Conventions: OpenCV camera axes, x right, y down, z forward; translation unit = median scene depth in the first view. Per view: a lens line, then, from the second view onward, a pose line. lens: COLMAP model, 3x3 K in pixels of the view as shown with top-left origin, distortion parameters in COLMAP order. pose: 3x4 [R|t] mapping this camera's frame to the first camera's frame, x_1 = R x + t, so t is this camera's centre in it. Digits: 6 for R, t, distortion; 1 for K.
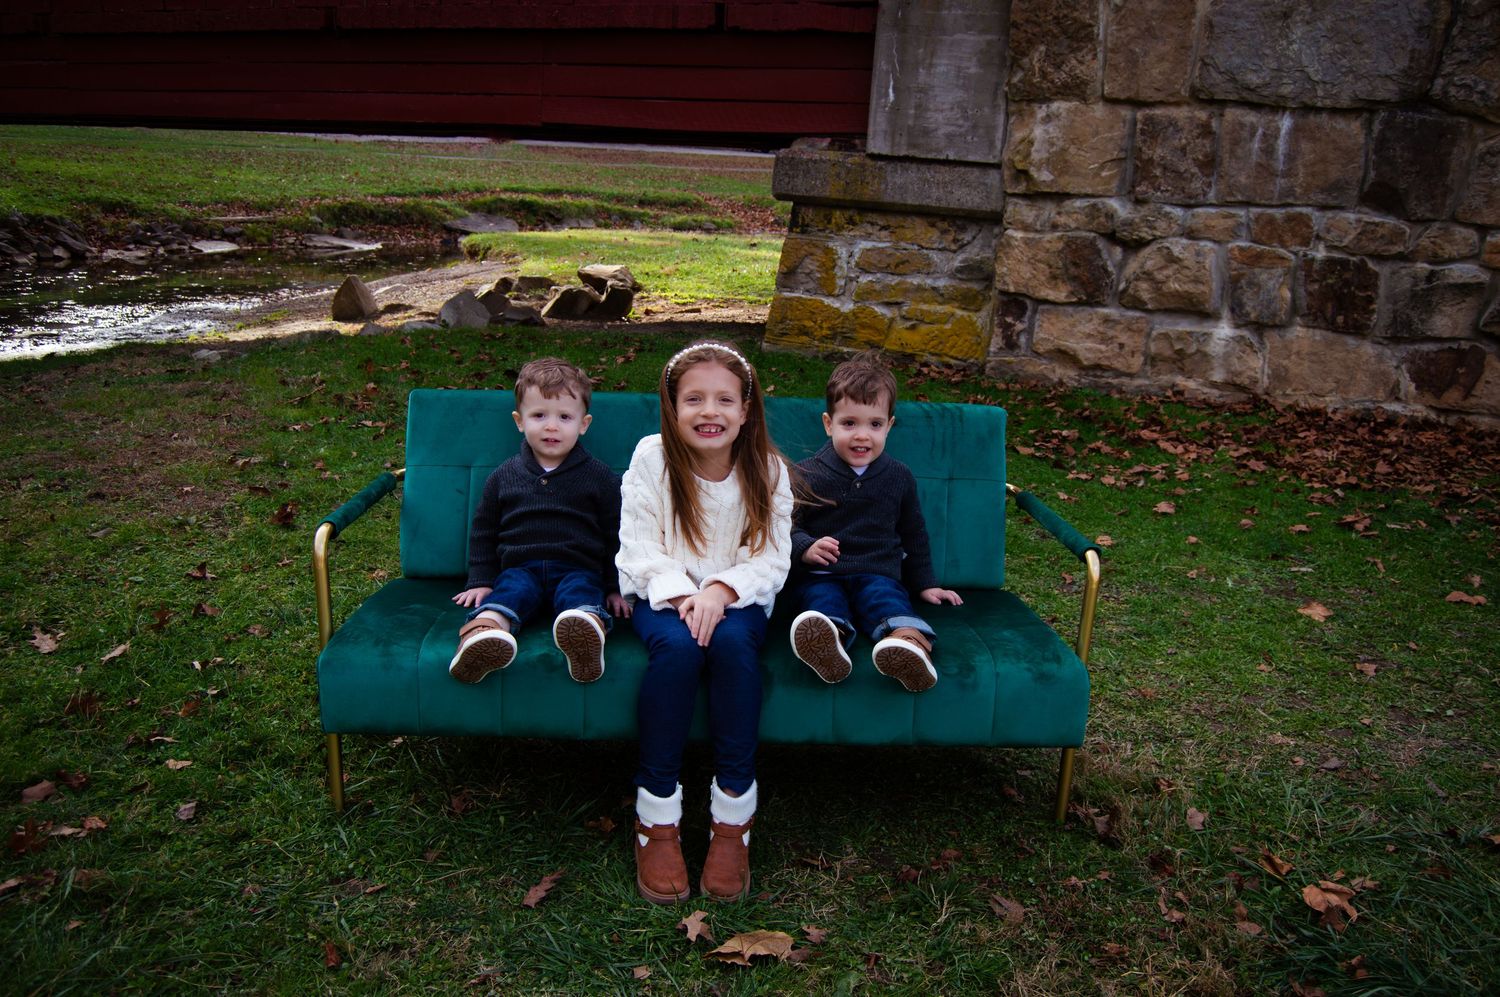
lens RADIAL K [[1174.4, 0, 750.0], [0, 1174.4, 498.5], [0, 0, 1]] dist [-0.085866, 0.023834]
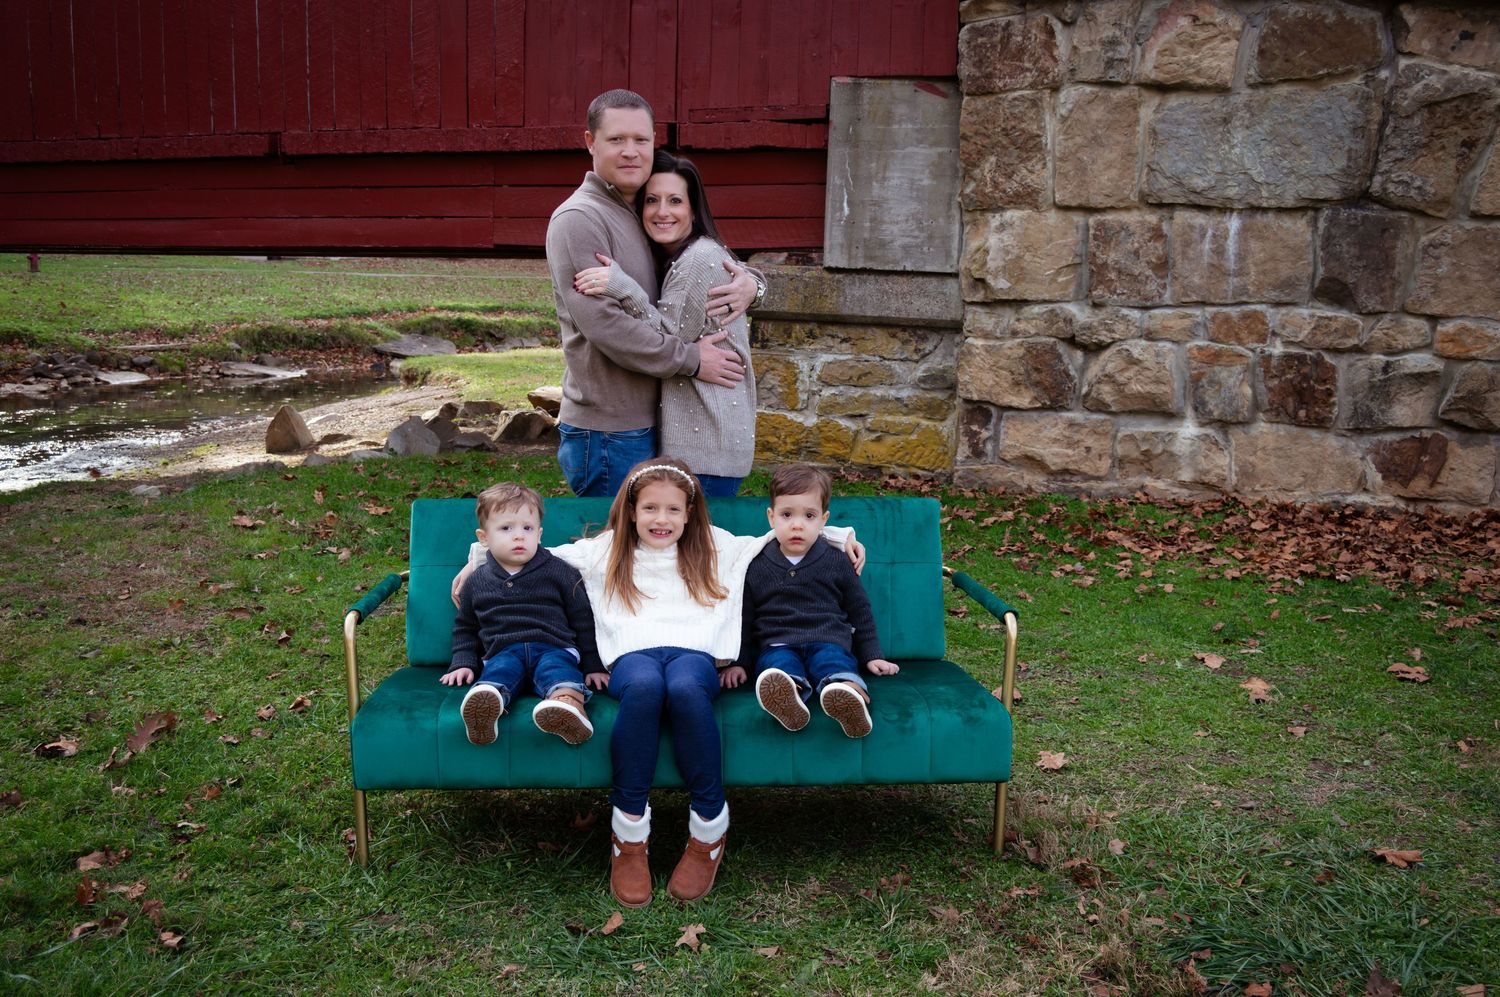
lens RADIAL K [[1330.1, 0, 750.0], [0, 1330.1, 498.5], [0, 0, 1]] dist [-0.068114, -0.001495]
pose [[0.999074, -0.034113, 0.026205, 0.000711], [0.036758, 0.993456, -0.108142, 0.022308], [-0.022345, 0.109005, 0.993790, -0.112686]]
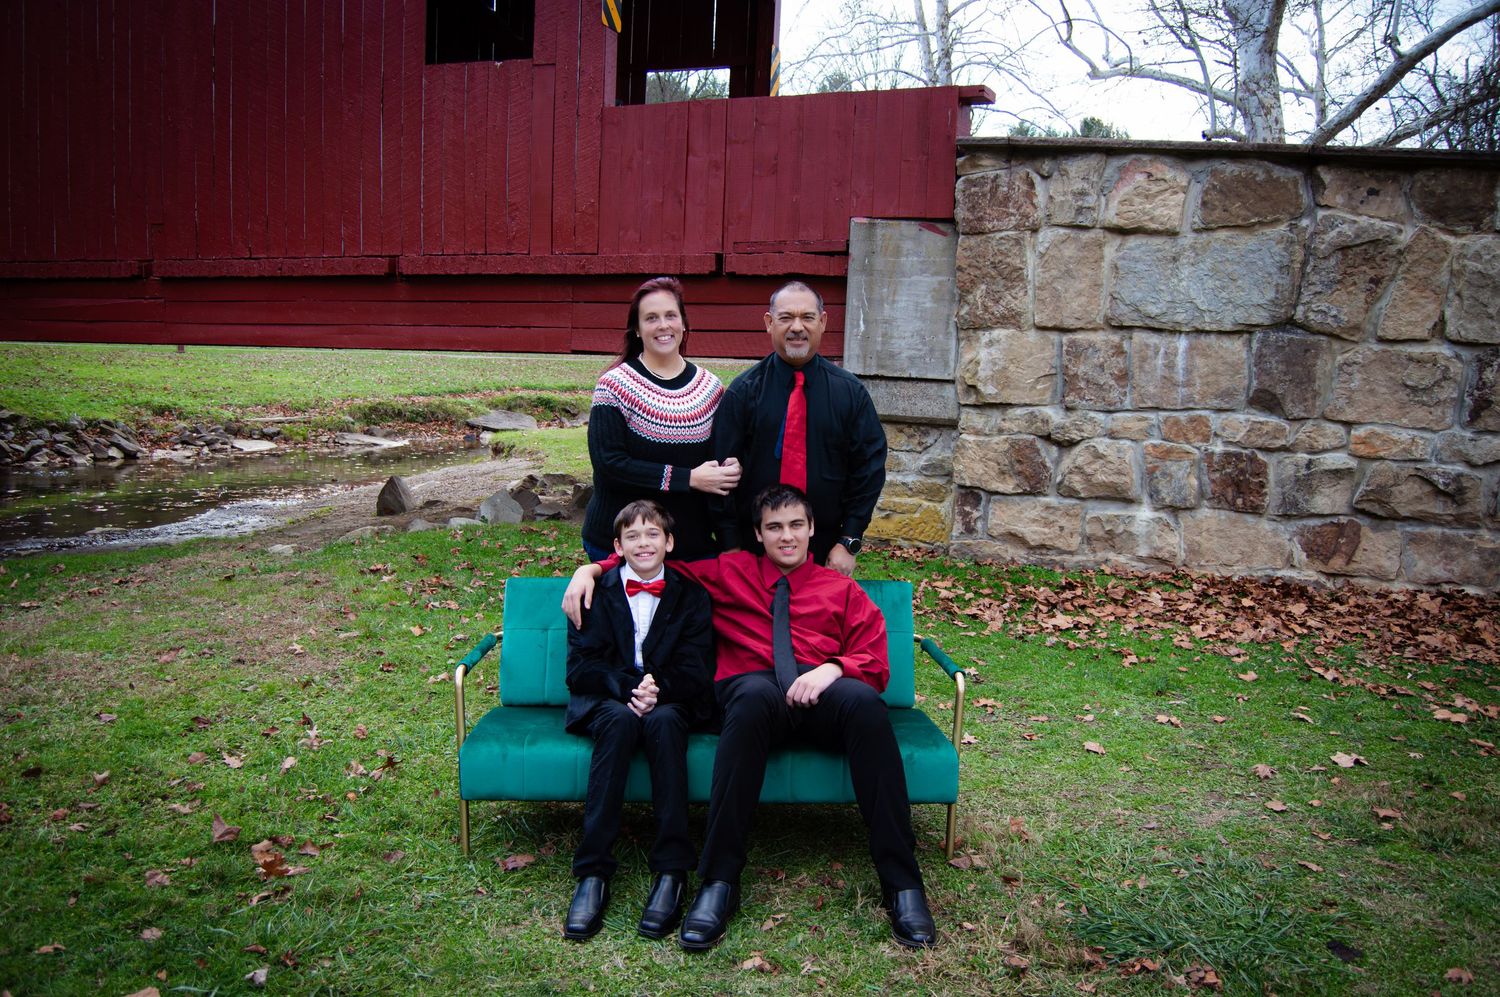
lens RADIAL K [[1174.4, 0, 750.0], [0, 1174.4, 498.5], [0, 0, 1]] dist [-0.085866, 0.023834]
pose [[0.999769, -0.019949, -0.007984, 0.012107], [0.018475, 0.987789, -0.154698, 0.017337], [0.010973, 0.154515, 0.987929, -0.189238]]
